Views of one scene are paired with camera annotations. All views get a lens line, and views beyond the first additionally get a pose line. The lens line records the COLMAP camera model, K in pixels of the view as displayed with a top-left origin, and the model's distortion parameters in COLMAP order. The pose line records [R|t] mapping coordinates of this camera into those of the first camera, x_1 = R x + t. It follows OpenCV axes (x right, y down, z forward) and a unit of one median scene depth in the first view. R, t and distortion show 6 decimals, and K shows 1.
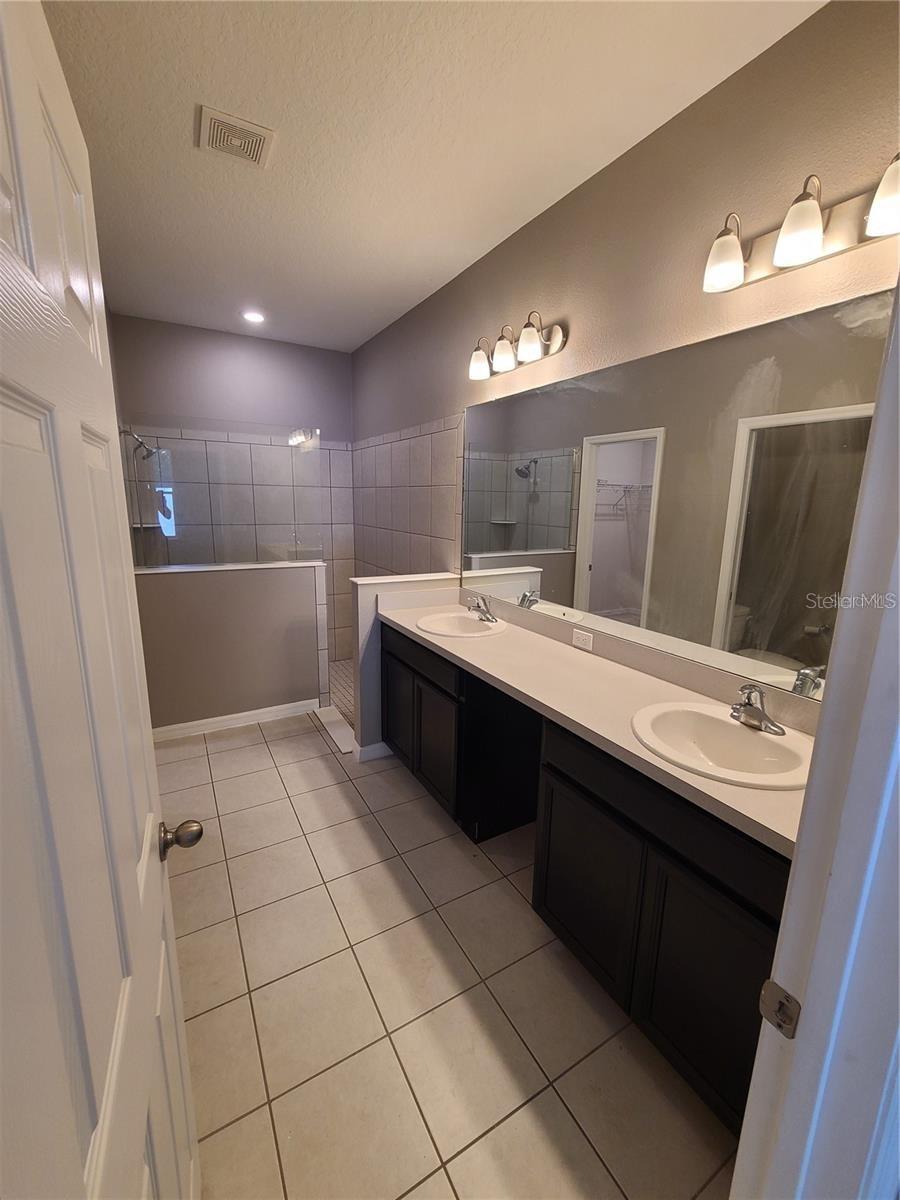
lens RADIAL K [[490.5, 0, 450.5], [0, 490.5, 597.5], [0, 0, 1]] dist [-0.001682, -0.000716]
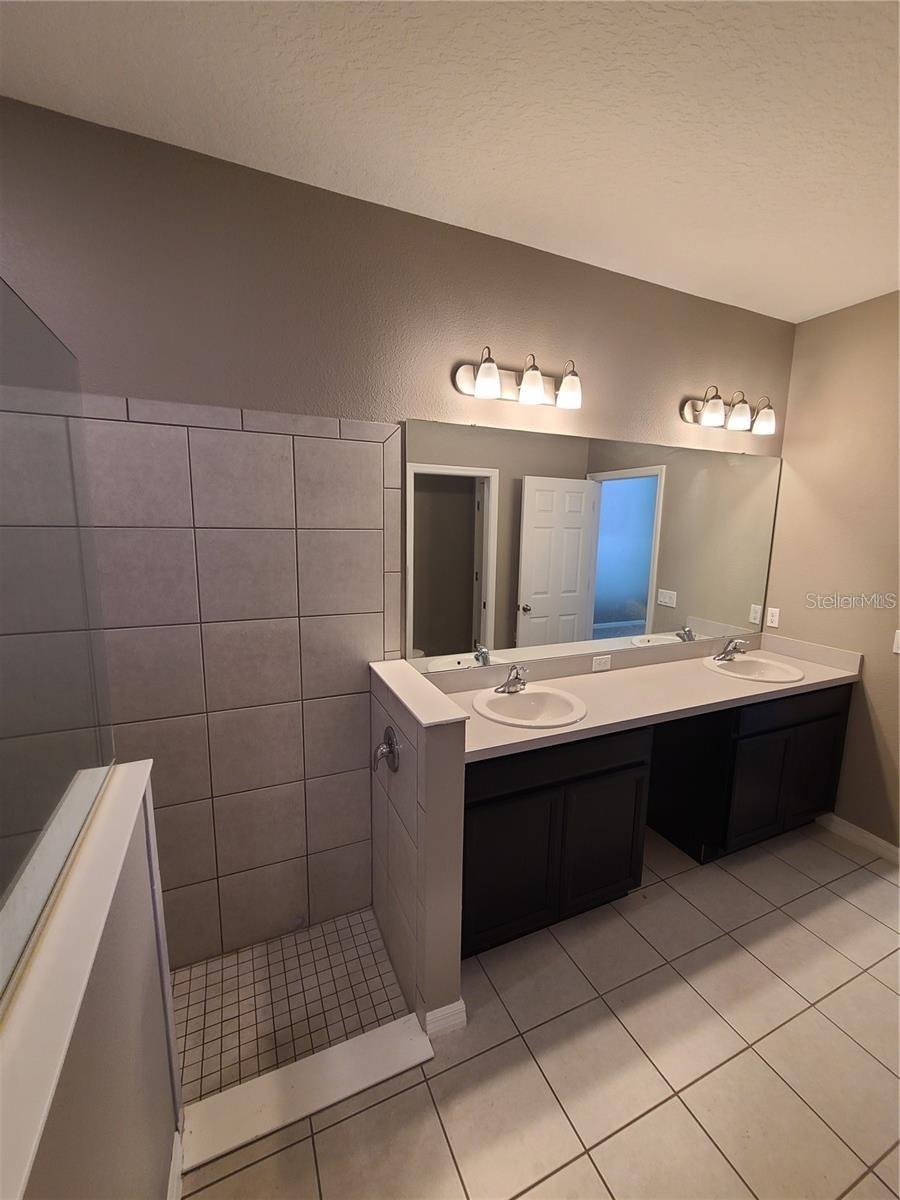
lens RADIAL K [[490.5, 0, 450.0], [0, 490.5, 600.1], [0, 0, 1]] dist [-0.001682, -0.000716]
pose [[0.101610, -0.200527, 0.974405, -0.867685], [0.181517, 0.966769, 0.180027, -0.332021], [-0.978124, 0.158578, 0.134633, 1.158446]]
